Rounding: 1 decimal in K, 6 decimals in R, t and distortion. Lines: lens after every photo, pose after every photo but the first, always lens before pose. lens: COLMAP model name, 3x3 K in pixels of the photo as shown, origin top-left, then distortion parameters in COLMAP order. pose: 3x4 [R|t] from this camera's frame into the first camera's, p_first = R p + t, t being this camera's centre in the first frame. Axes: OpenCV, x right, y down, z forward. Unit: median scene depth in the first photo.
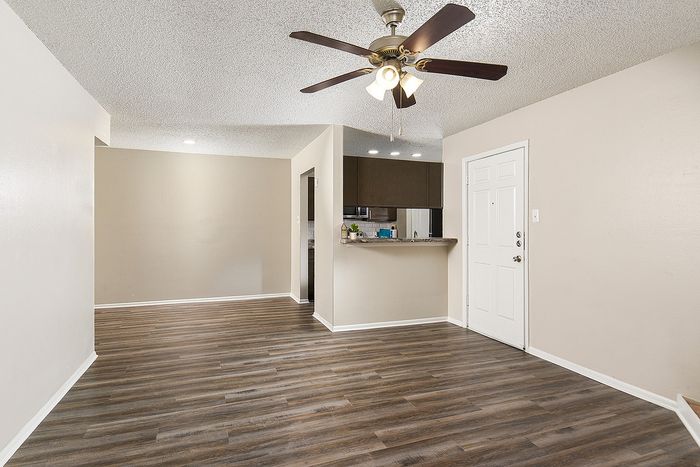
lens RADIAL K [[359.9, 0, 342.8], [0, 359.9, 228.8], [0, 0, 1]] dist [-0.000752, -0.000221]
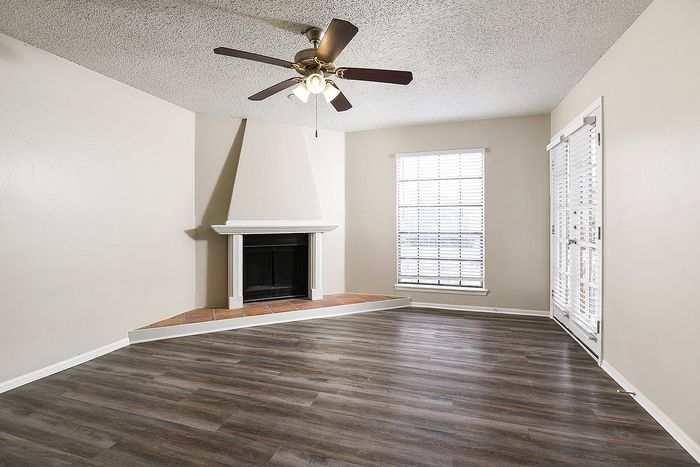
lens RADIAL K [[359.9, 0, 342.8], [0, 359.9, 228.8], [0, 0, 1]] dist [-0.000752, -0.000221]
pose [[-0.801848, -0.009746, 0.597449, -0.519197], [0.003686, 0.999767, 0.021256, 0.042020], [-0.597517, 0.019247, -0.801625, 1.550940]]
